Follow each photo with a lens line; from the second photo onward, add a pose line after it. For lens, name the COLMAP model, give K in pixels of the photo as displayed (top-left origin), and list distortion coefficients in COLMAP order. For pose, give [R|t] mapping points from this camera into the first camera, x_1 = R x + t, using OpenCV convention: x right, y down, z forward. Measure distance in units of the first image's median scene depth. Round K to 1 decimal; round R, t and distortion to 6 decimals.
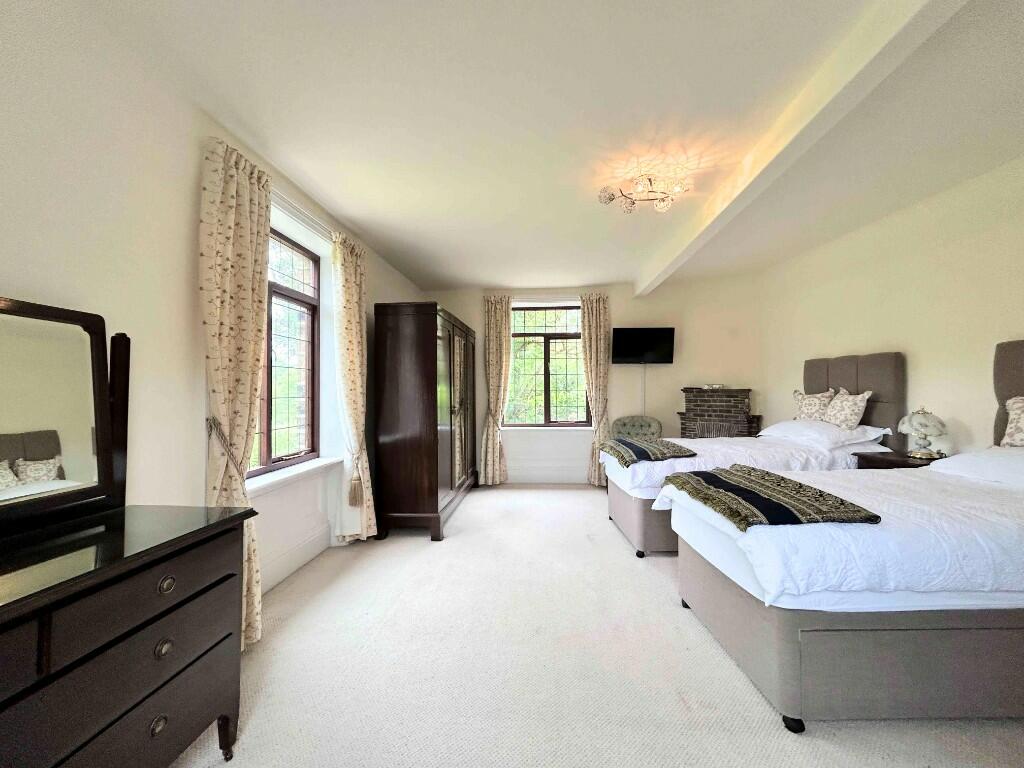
lens RADIAL K [[406.5, 0, 512.0], [0, 406.5, 384.0], [0, 0, 1]] dist [-0.000062, -0.000014]
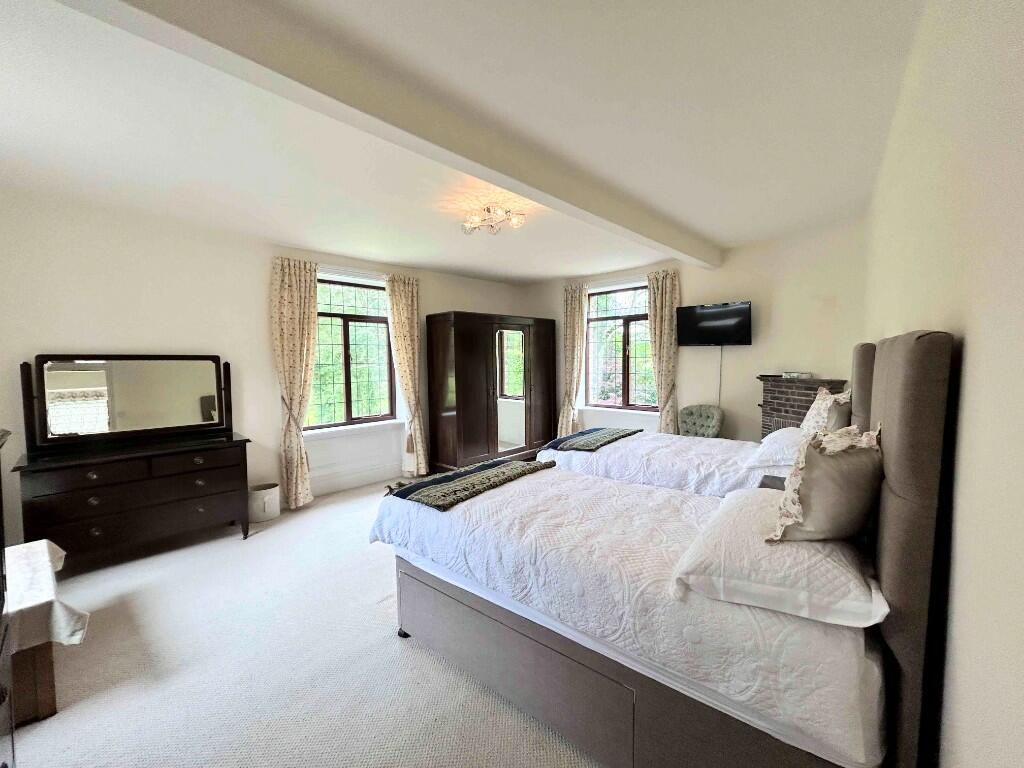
lens RADIAL K [[406.5, 0, 512.0], [0, 406.5, 384.0], [0, 0, 1]] dist [-0.000062, -0.000014]
pose [[0.771349, 0.036329, -0.635375, 0.570456], [0.016865, 0.996852, 0.077471, -0.044996], [0.636189, -0.070472, 0.768308, 0.060547]]
